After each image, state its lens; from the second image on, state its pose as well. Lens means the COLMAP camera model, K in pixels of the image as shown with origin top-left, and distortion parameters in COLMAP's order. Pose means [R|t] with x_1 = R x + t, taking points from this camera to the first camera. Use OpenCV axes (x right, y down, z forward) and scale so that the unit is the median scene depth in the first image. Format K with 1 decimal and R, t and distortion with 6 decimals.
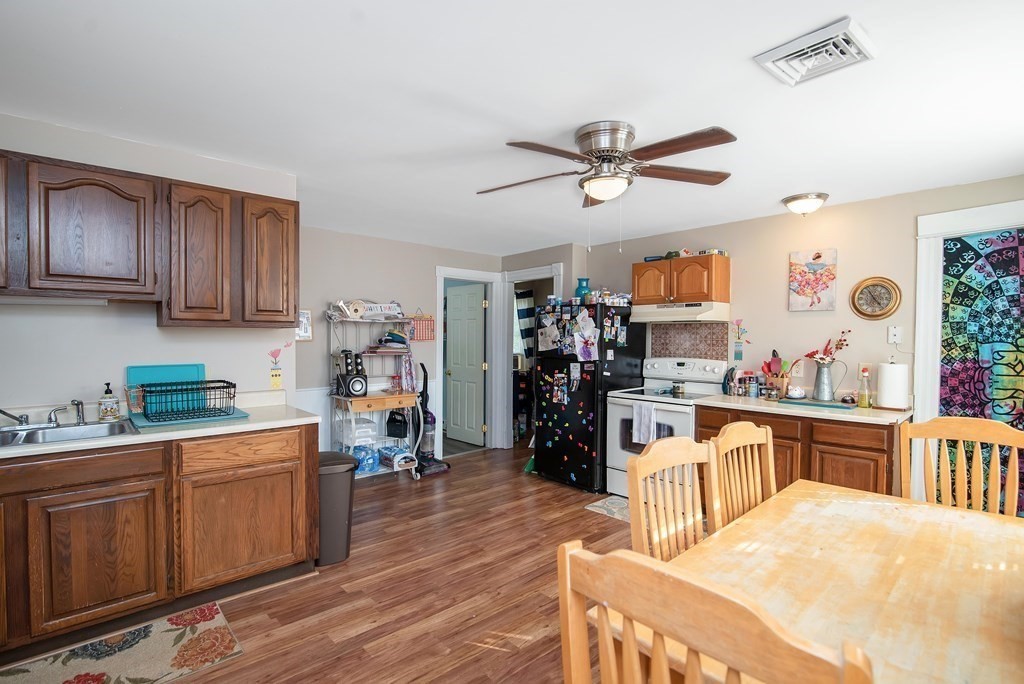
lens RADIAL K [[470.2, 0, 510.8], [0, 470.2, 346.8], [0, 0, 1]] dist [-0.016009, -0.000443]
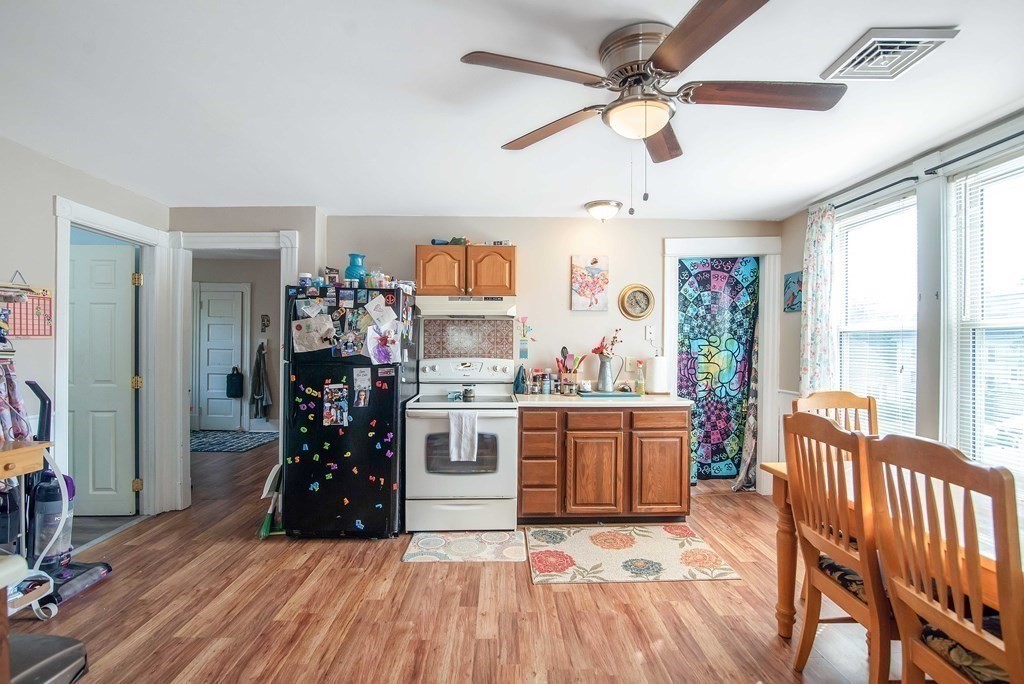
lens RADIAL K [[470.2, 0, 510.8], [0, 470.2, 346.8], [0, 0, 1]] dist [-0.016009, -0.000443]
pose [[0.669461, -0.003915, 0.742837, -0.258027], [0.015326, 0.999846, -0.008543, 0.012151], [-0.742689, 0.017104, 0.669418, 0.348995]]
